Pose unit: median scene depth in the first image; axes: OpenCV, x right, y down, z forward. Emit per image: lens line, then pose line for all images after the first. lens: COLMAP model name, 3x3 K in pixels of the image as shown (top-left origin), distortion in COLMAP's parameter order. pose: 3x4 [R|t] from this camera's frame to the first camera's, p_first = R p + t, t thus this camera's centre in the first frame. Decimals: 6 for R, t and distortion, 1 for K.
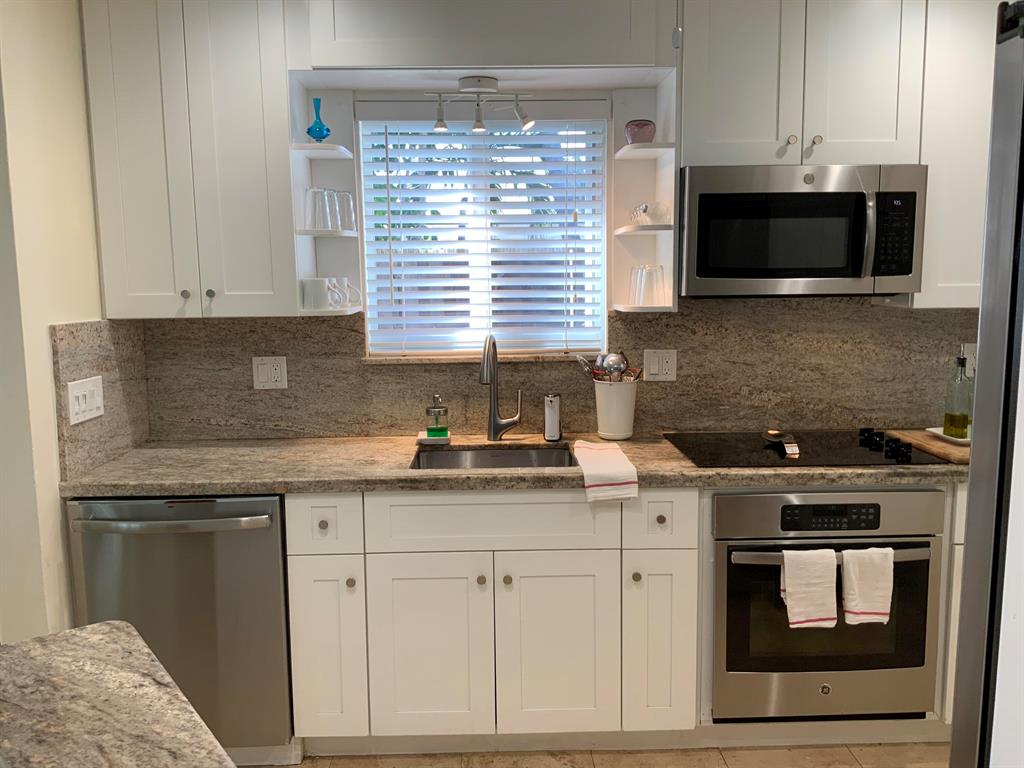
lens RADIAL K [[843.3, 0, 515.3], [0, 843.3, 385.3], [0, 0, 1]] dist [0.038319, -0.040384]
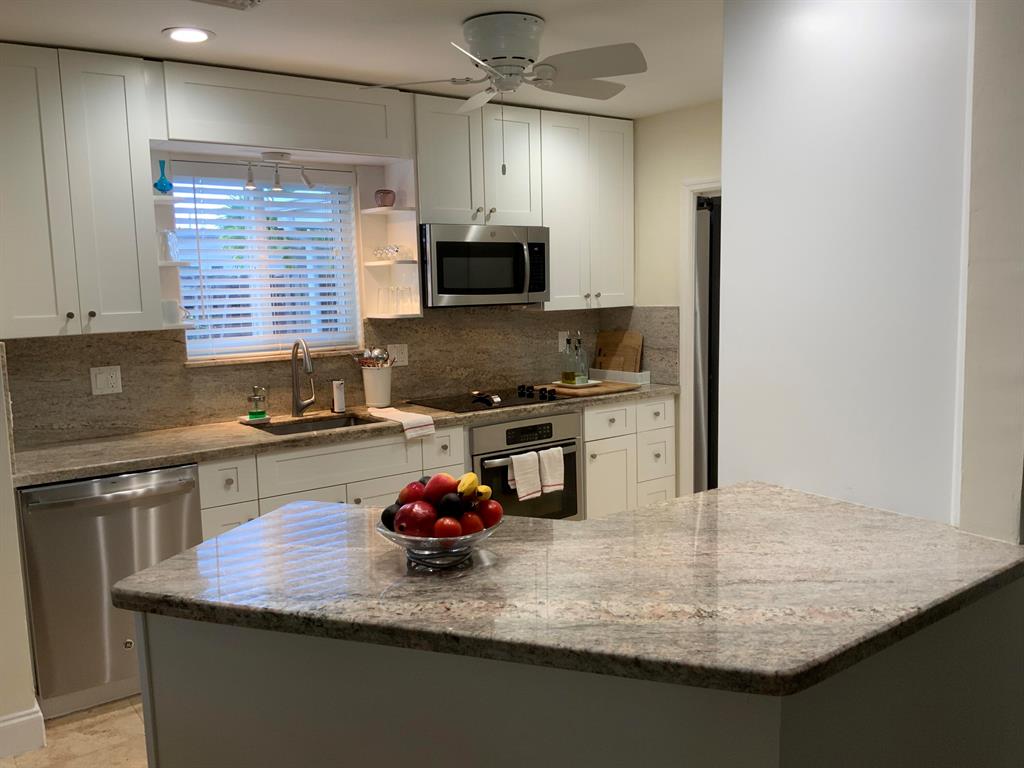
lens RADIAL K [[843.3, 0, 516.6], [0, 843.3, 382.1], [0, 0, 1]] dist [0.038319, -0.040384]
pose [[0.812422, -0.077009, 0.577962, -0.547242], [0.090587, 0.995874, 0.005357, 0.035802], [-0.575990, 0.048004, 0.816046, -0.327924]]
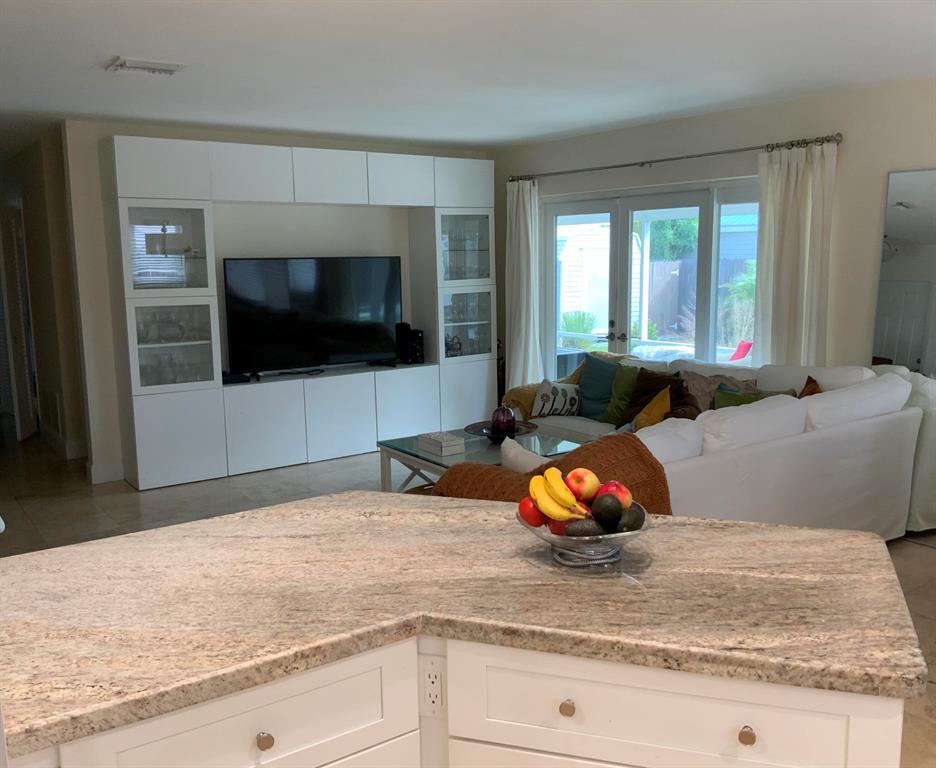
lens RADIAL K [[871.4, 0, 471.5], [0, 871.4, 384.8], [0, 0, 1]] dist [0.005067, 0.000000]
pose [[-0.829468, 0.107000, -0.548210, 0.211608], [-0.049919, 0.963351, 0.263558, -0.124255], [0.556320, 0.245979, -0.793727, 0.720567]]
